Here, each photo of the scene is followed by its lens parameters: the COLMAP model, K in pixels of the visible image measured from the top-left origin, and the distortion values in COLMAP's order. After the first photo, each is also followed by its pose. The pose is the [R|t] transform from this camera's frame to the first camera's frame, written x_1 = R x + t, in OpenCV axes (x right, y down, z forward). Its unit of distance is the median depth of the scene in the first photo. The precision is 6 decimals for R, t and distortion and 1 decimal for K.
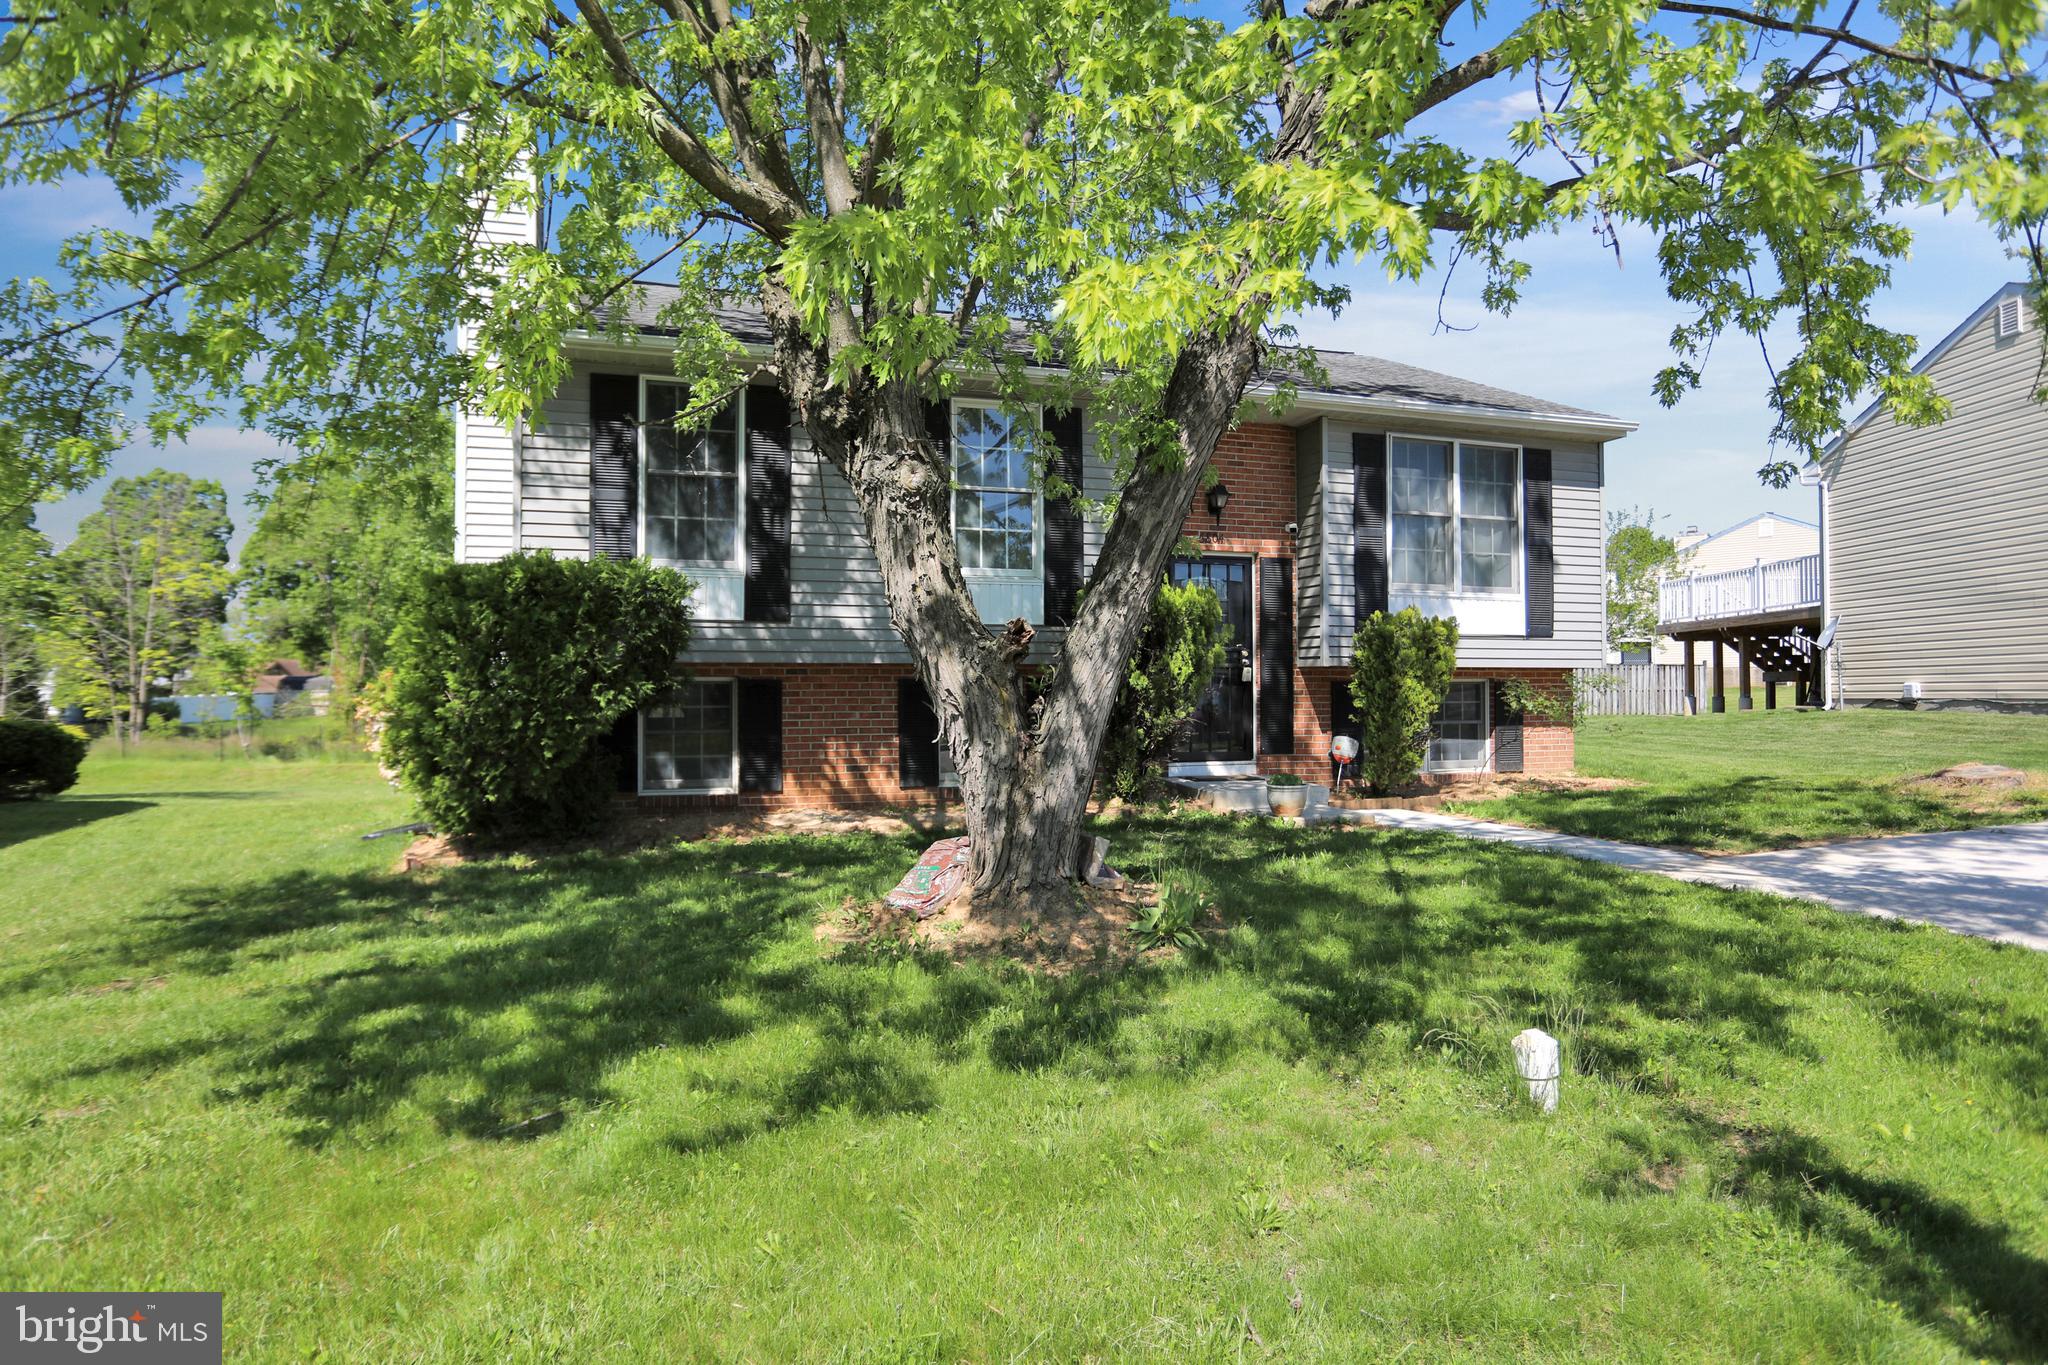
lens RADIAL K [[1287.5, 0, 1060.1], [0, 1287.5, 675.0], [0, 0, 1]] dist [-0.006711, -0.002098]
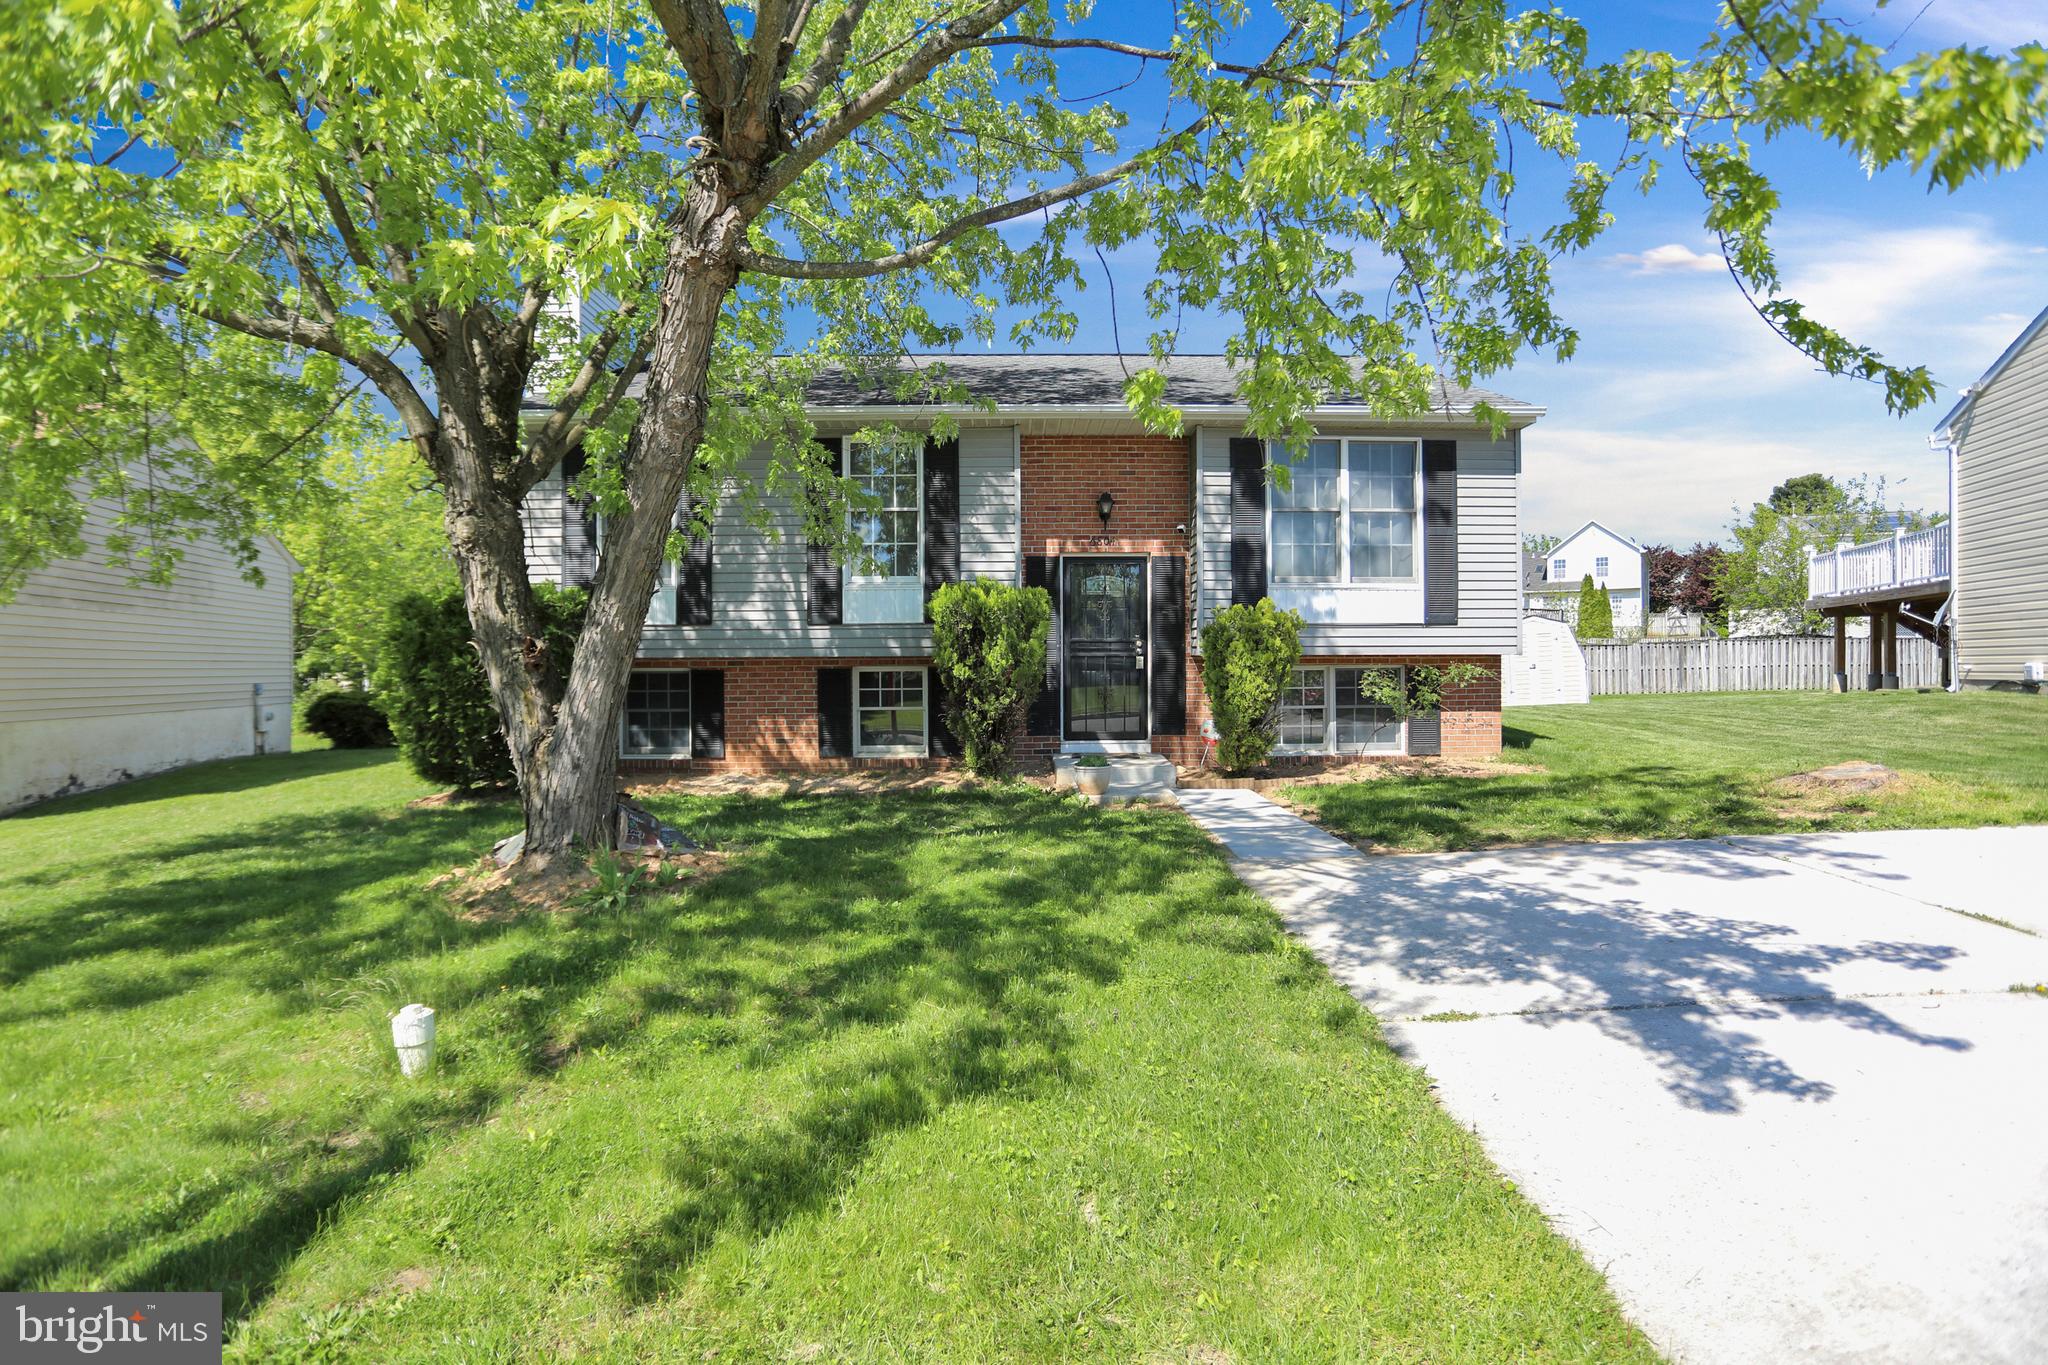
lens RADIAL K [[1098.7, 0, 1028.5], [0, 1098.7, 676.2], [0, 0, 1]] dist [-0.041992, 0.010203]
pose [[0.943391, 0.002958, -0.331671, 0.366966], [0.006421, 0.999610, 0.027179, -0.014856], [0.331622, -0.027770, 0.943004, 0.074058]]
